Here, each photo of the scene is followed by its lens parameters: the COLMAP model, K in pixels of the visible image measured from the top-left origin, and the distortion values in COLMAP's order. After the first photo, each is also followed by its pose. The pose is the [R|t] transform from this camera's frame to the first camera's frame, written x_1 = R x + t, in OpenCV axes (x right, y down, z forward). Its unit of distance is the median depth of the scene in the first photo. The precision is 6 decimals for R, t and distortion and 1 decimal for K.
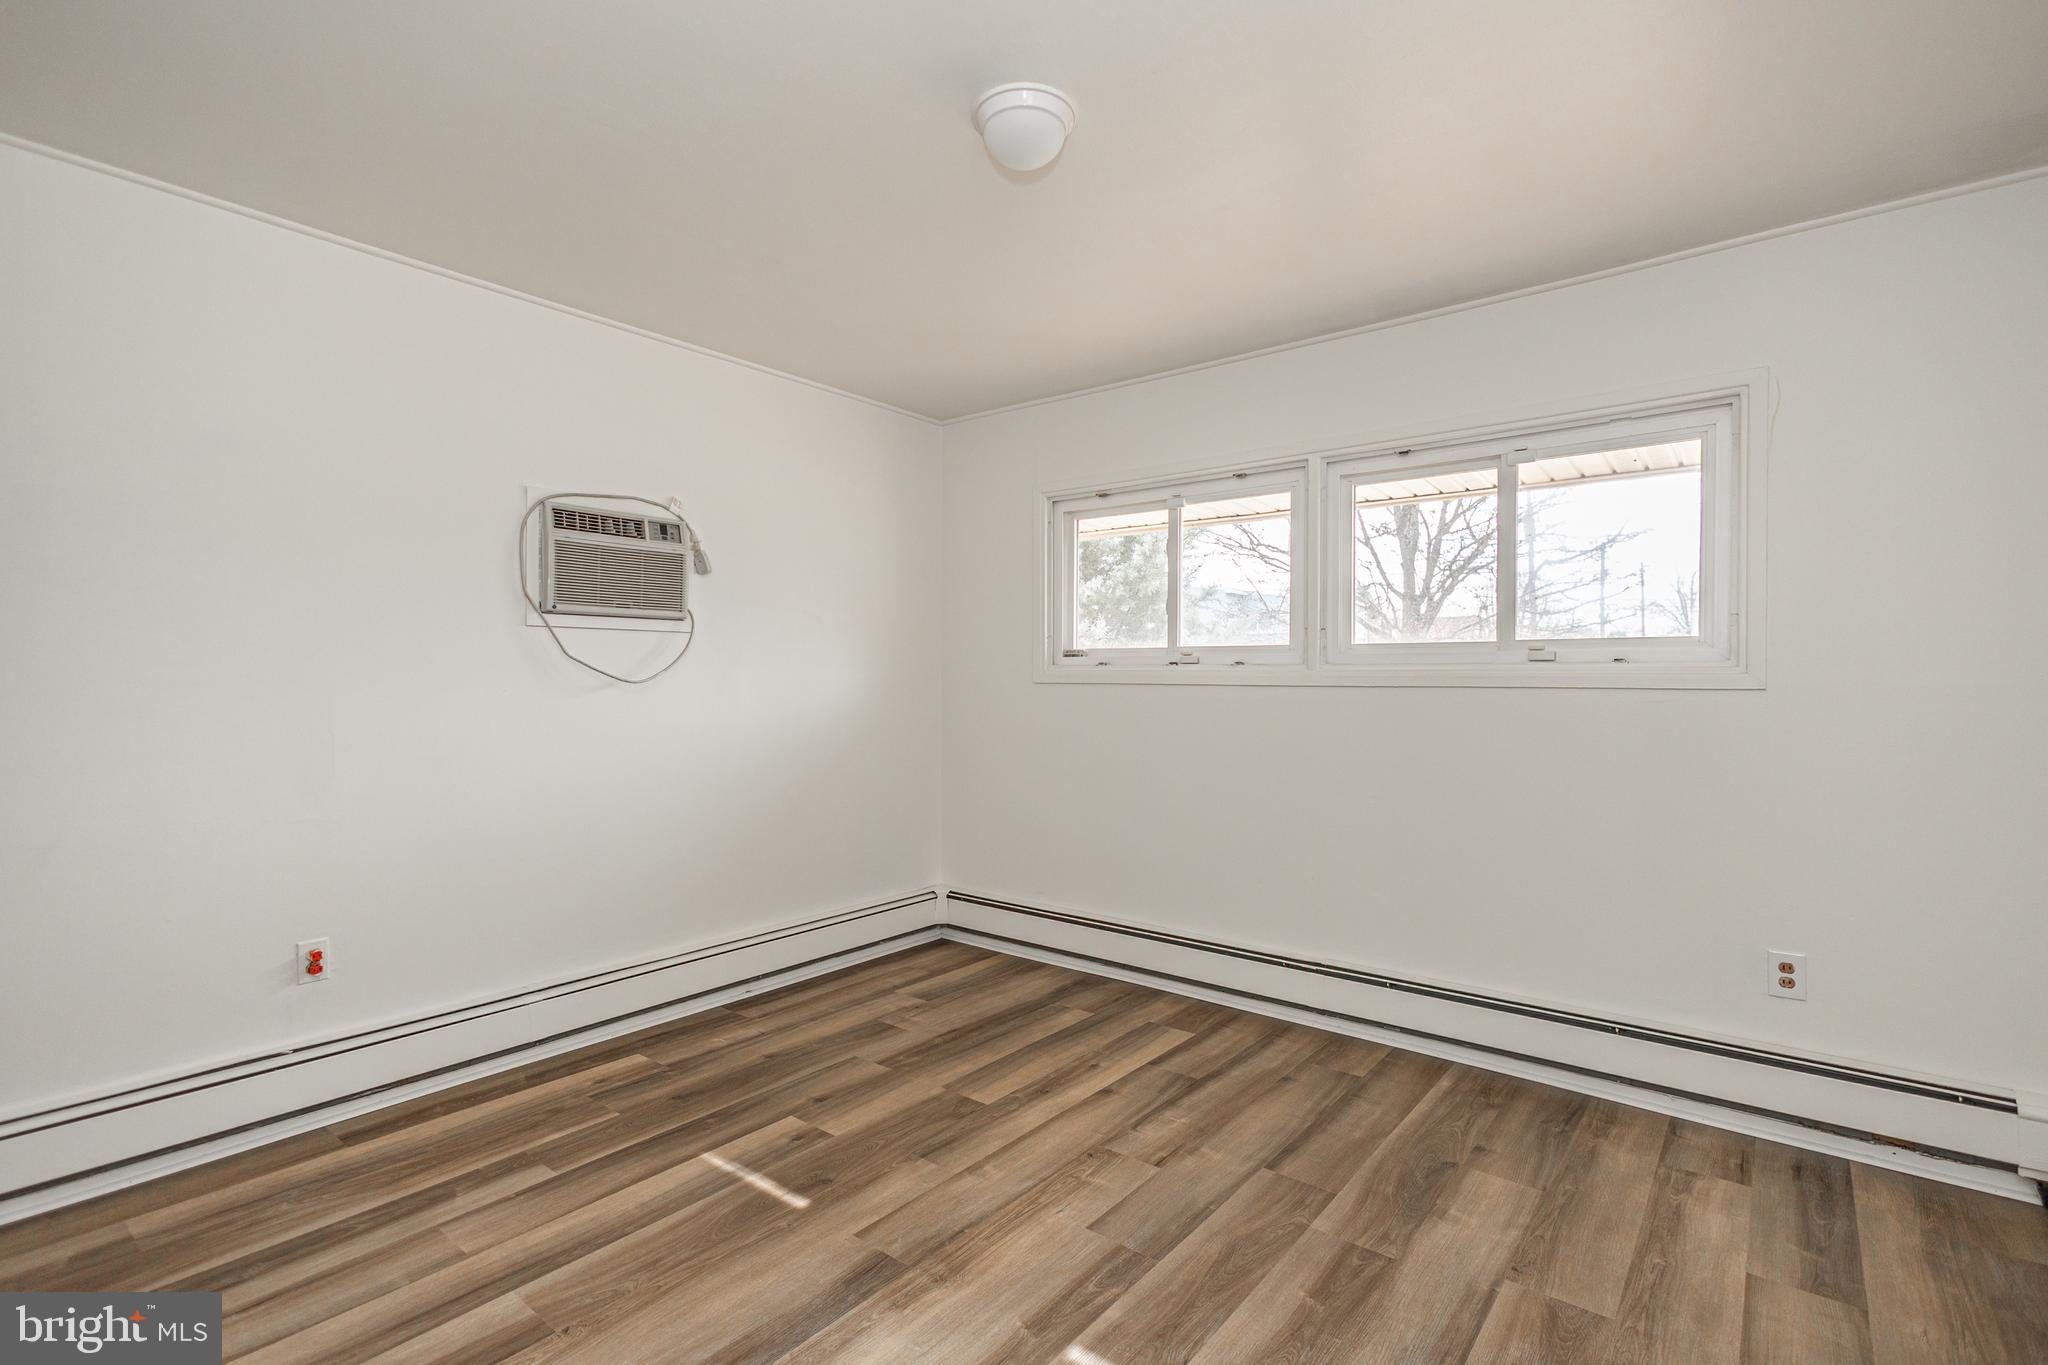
lens RADIAL K [[968.9, 0, 1038.0], [0, 968.9, 662.9], [0, 0, 1]] dist [0.005369, -0.000400]
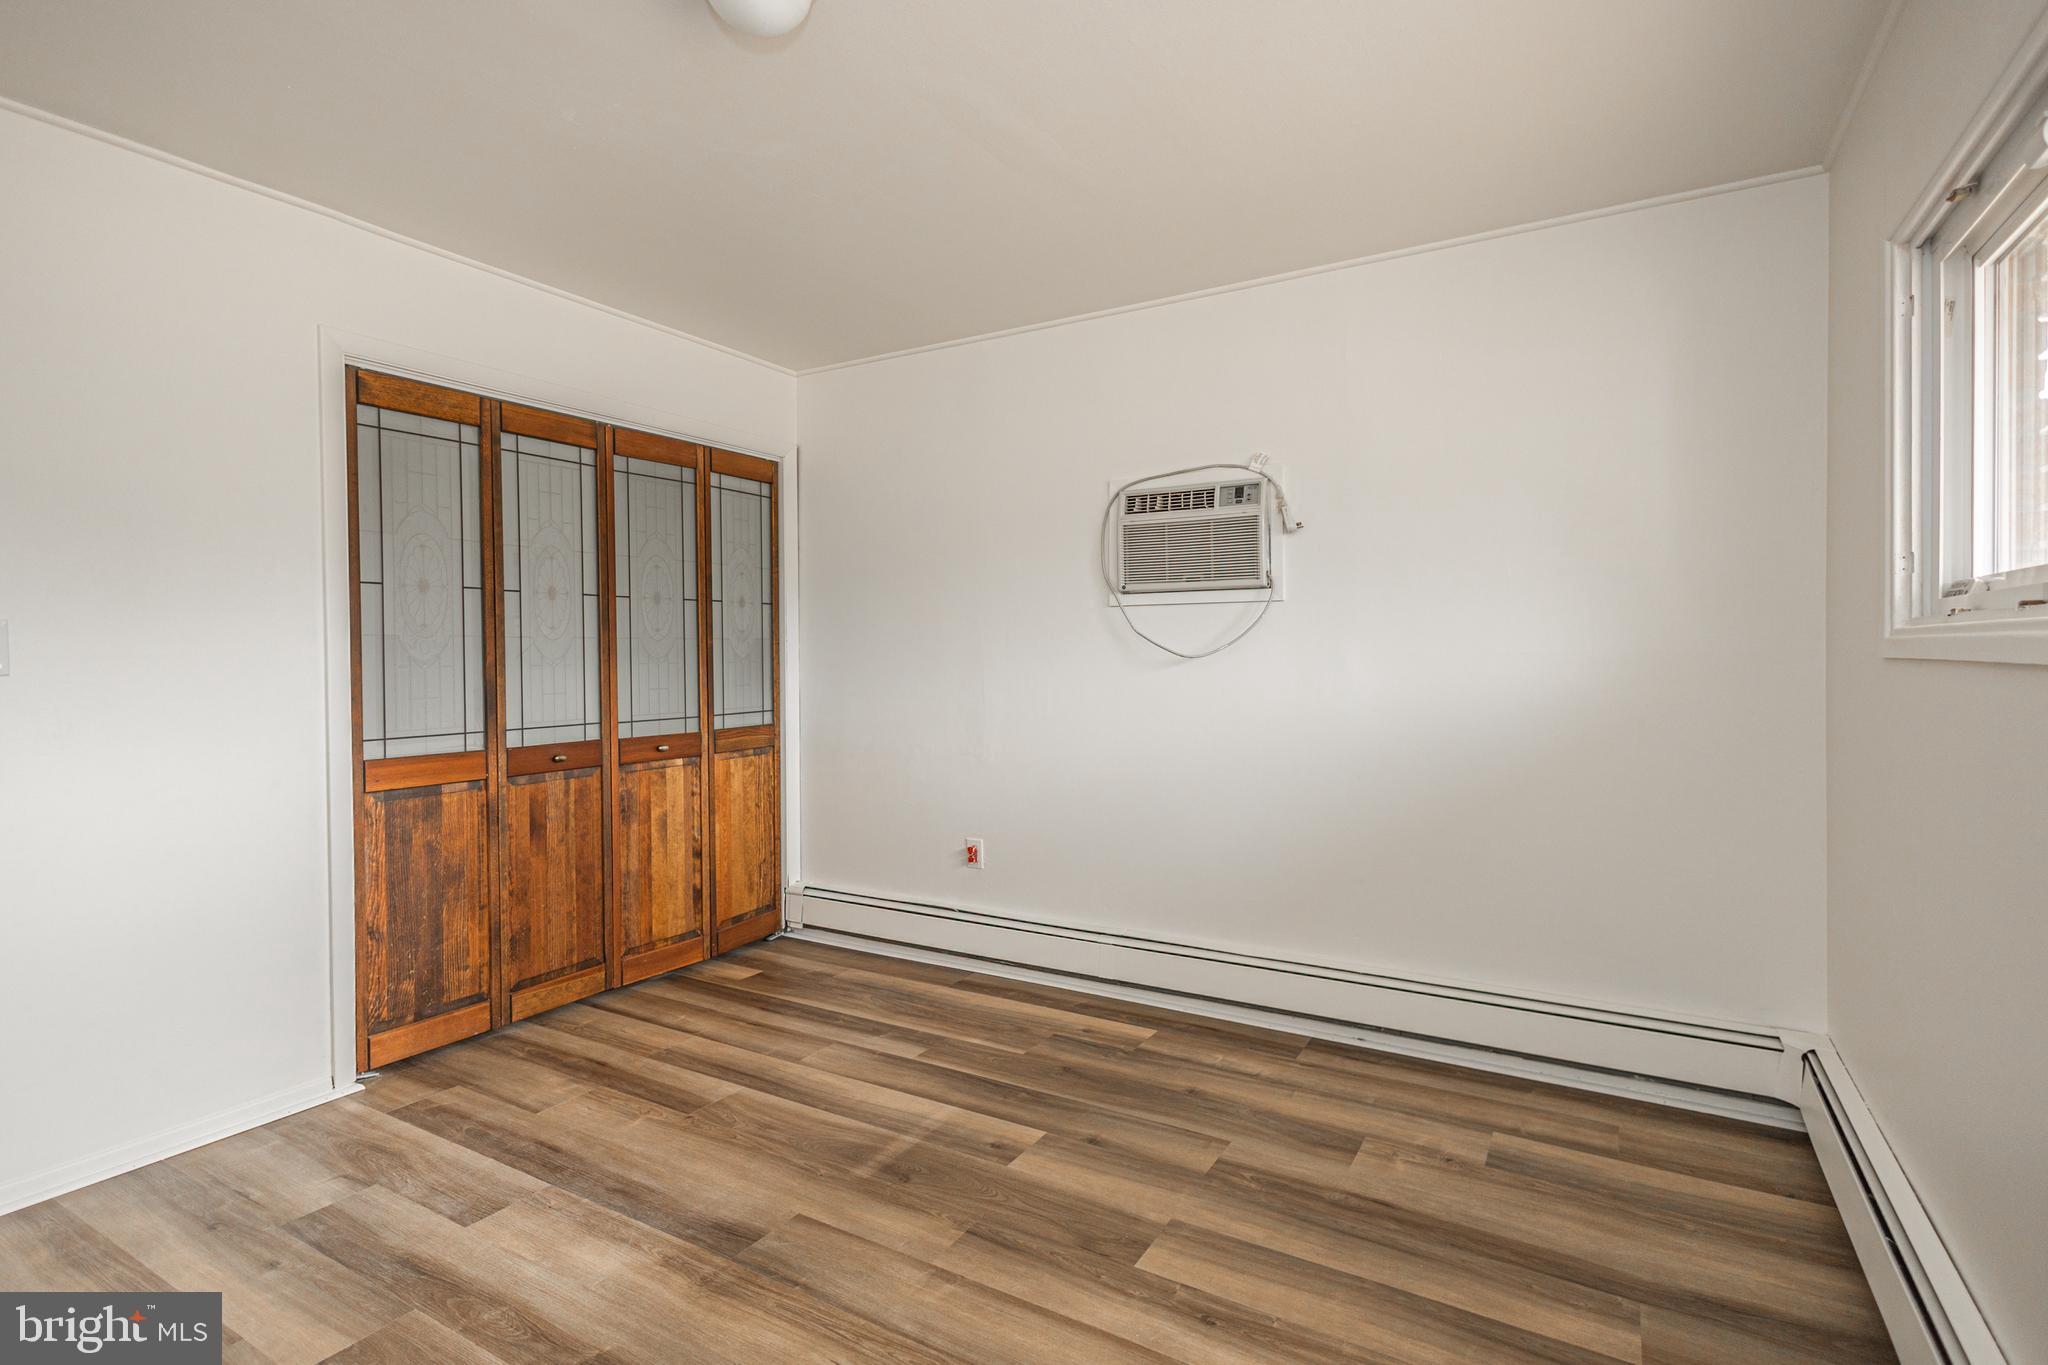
lens RADIAL K [[968.9, 0, 1038.0], [0, 968.9, 662.9], [0, 0, 1]] dist [0.005369, -0.000400]
pose [[0.139038, 0.006850, -0.990263, 0.562512], [0.019786, 0.999757, 0.009693, 0.013685], [0.990089, -0.020942, 0.138868, 0.761034]]
